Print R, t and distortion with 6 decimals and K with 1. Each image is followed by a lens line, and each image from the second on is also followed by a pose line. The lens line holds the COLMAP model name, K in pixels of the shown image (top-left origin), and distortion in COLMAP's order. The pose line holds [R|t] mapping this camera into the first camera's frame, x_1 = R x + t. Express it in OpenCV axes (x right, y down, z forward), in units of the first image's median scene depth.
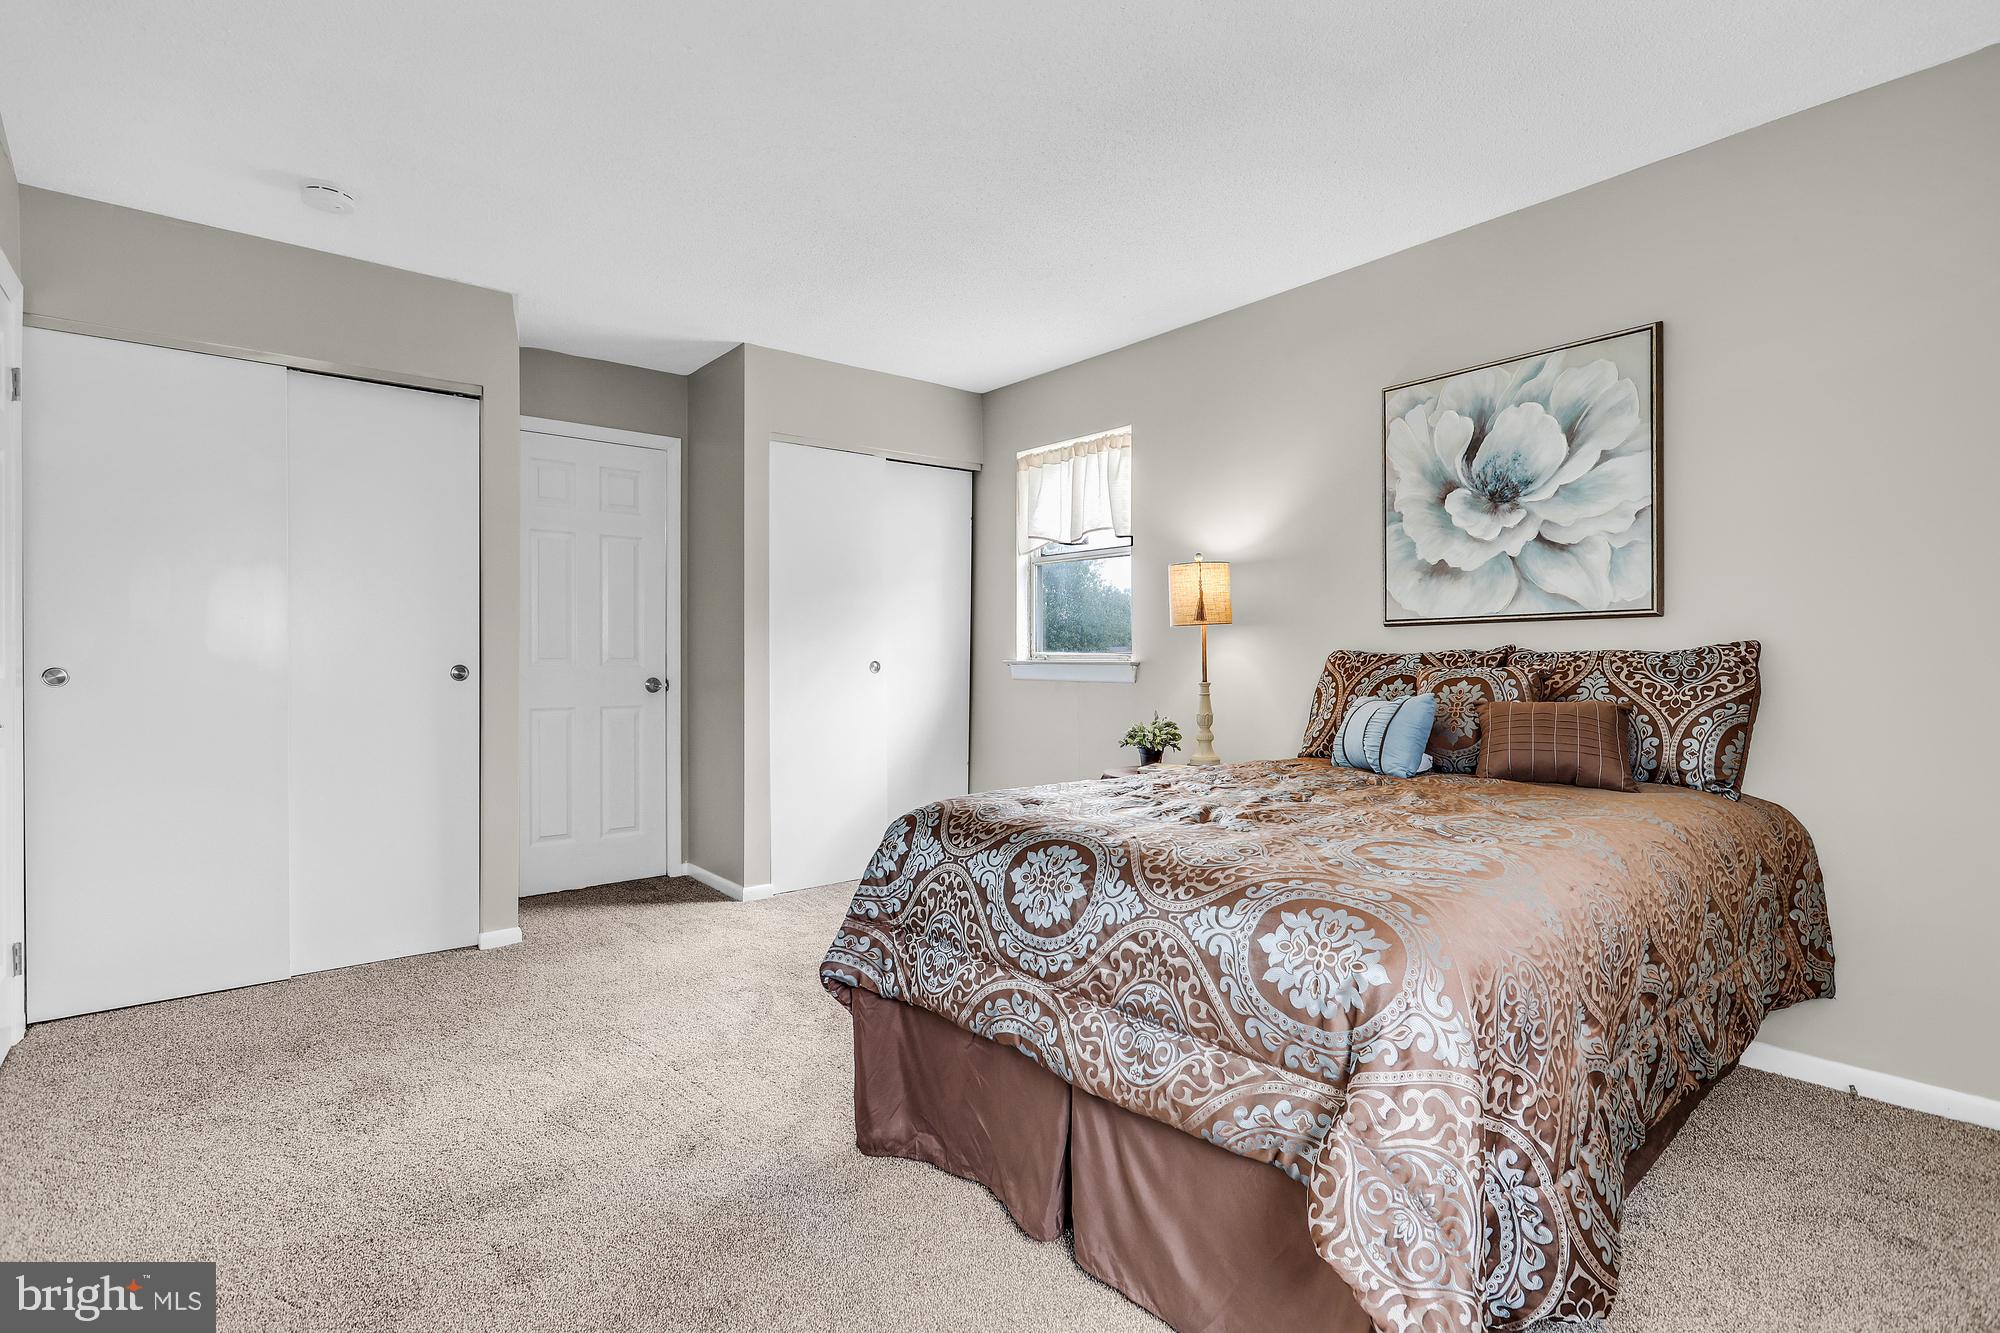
lens RADIAL K [[944.7, 0, 997.3], [0, 944.7, 660.1], [0, 0, 1]] dist [-0.002873, 0.000835]
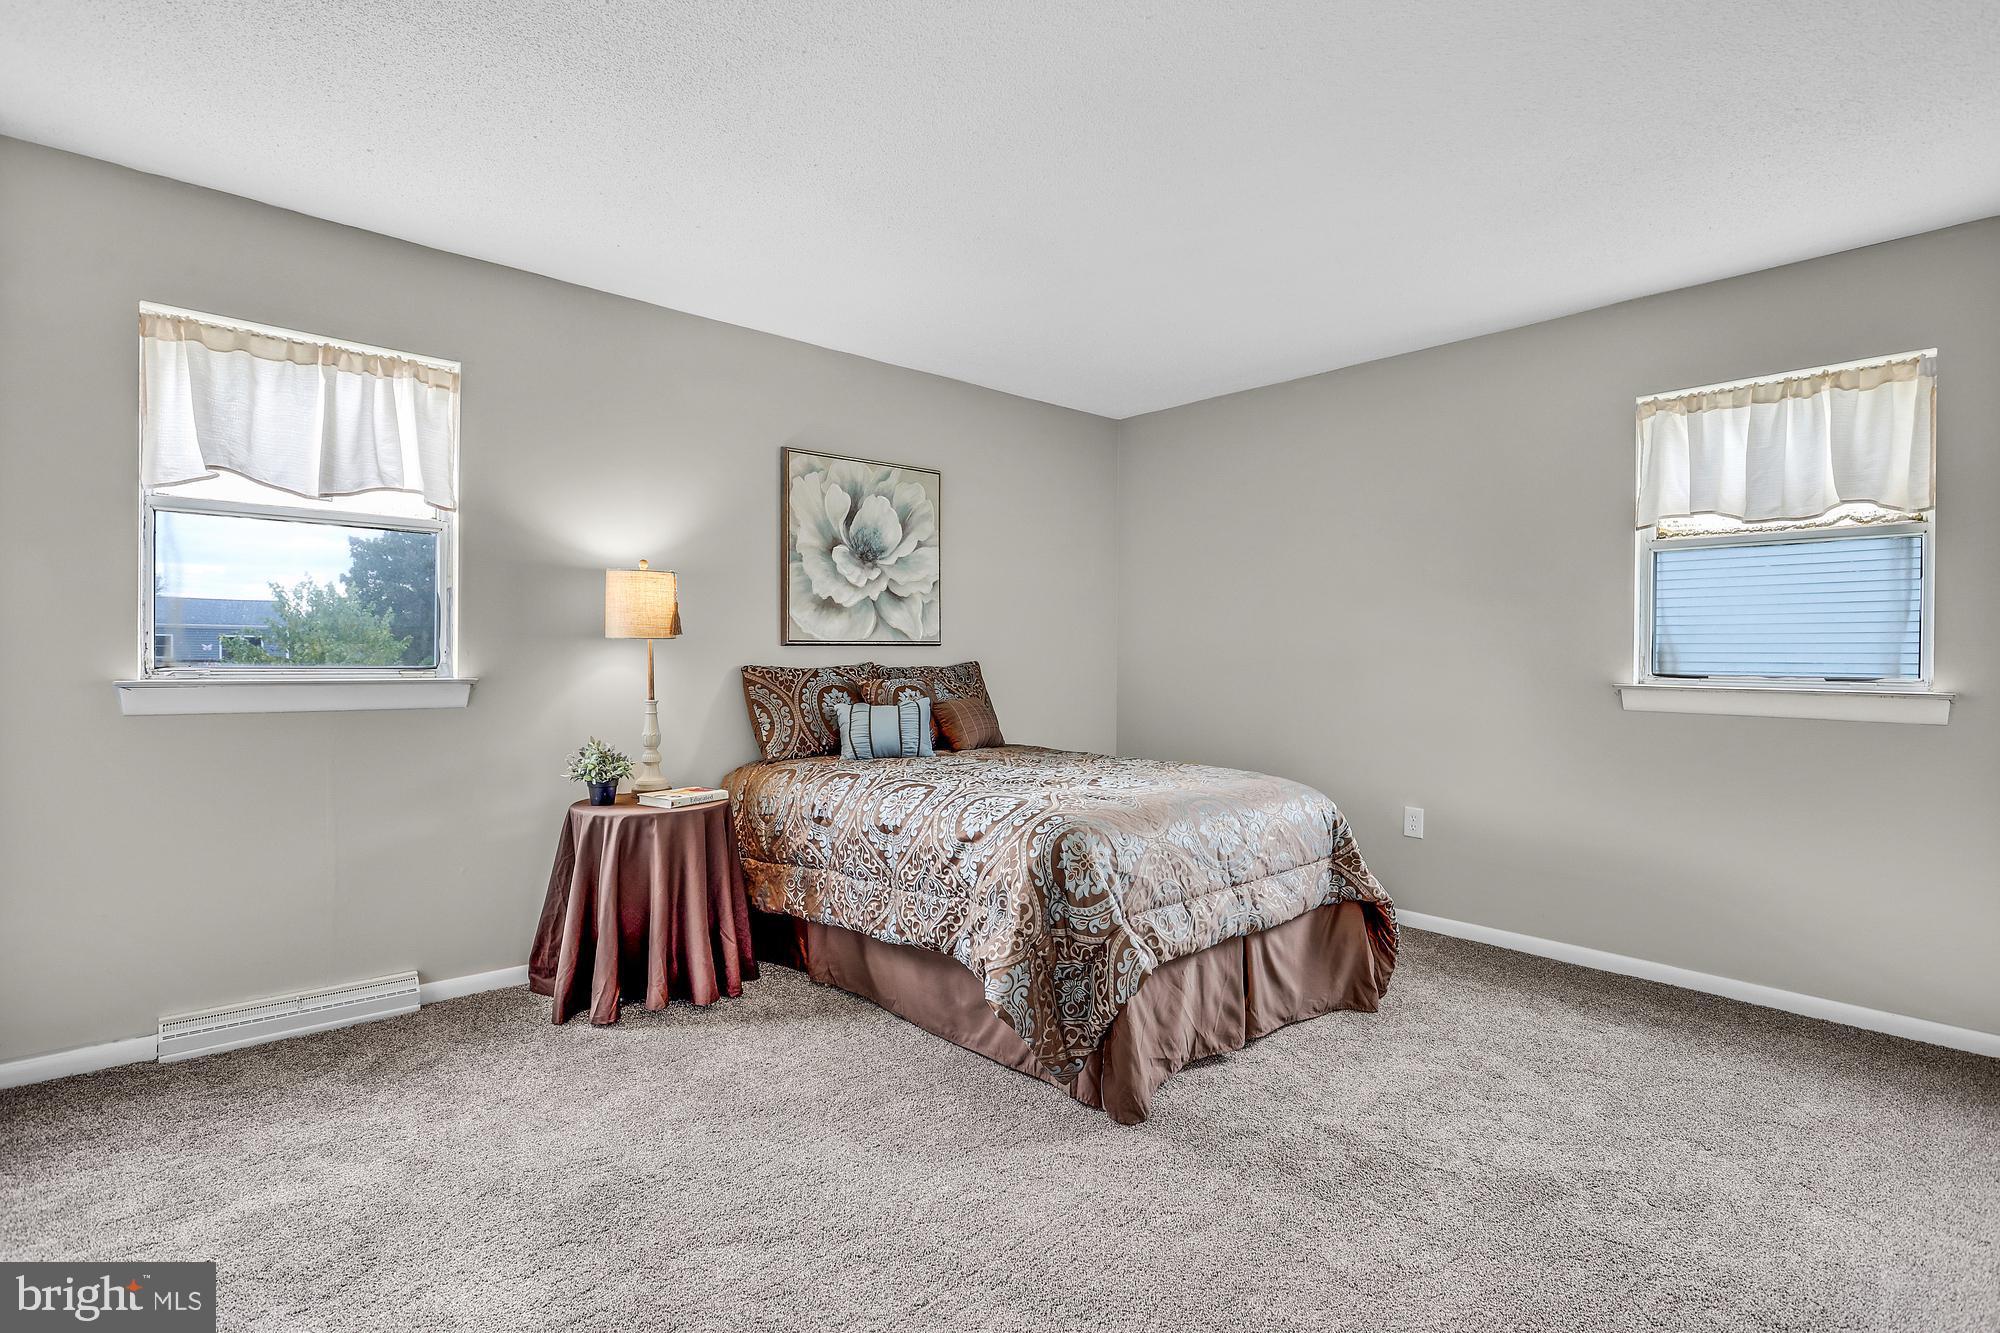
lens RADIAL K [[944.7, 0, 997.3], [0, 944.7, 660.1], [0, 0, 1]] dist [-0.002873, 0.000835]
pose [[-0.034935, 0.005673, 0.999373, -0.865775], [0.004806, 0.999973, -0.005509, -0.010745], [-0.999378, 0.004610, -0.034961, 0.844209]]
